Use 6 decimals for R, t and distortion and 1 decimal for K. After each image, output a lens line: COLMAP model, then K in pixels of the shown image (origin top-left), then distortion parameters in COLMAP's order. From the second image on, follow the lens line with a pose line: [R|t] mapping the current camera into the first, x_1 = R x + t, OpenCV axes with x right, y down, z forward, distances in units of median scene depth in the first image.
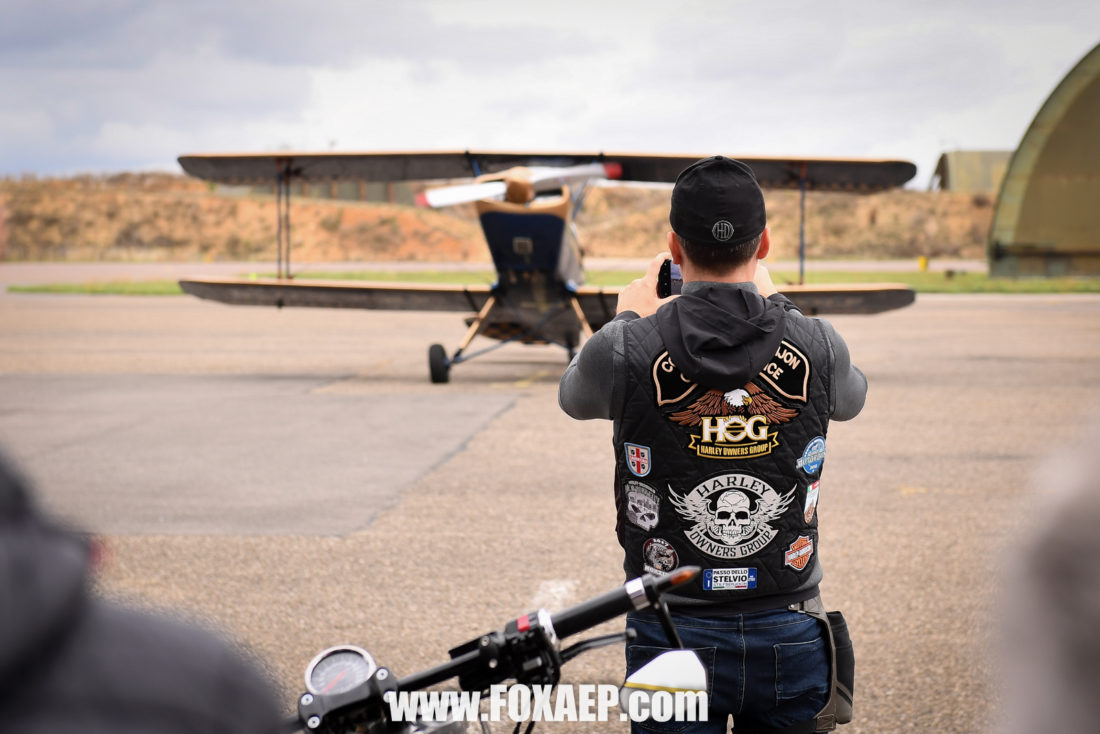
lens RADIAL K [[4476.8, 0, 550.0], [0, 4476.8, 367.0], [0, 0, 1]] dist [0.130055, 0.699560]
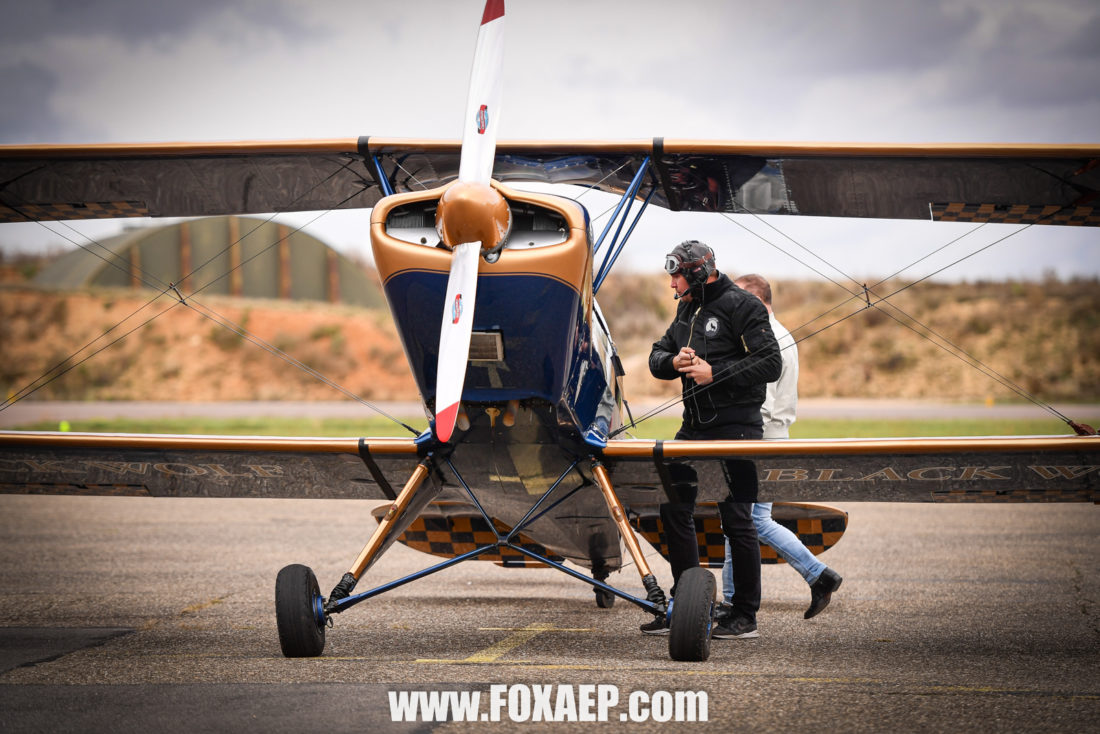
lens RADIAL K [[4476.8, 0, 550.0], [0, 4476.8, 367.0], [0, 0, 1]] dist [0.130055, 0.699560]
pose [[0.999493, 0.002563, -0.031744, 0.013881], [-0.003763, 0.999279, -0.037783, -0.007773], [0.031624, 0.037884, 0.998782, 0.521223]]
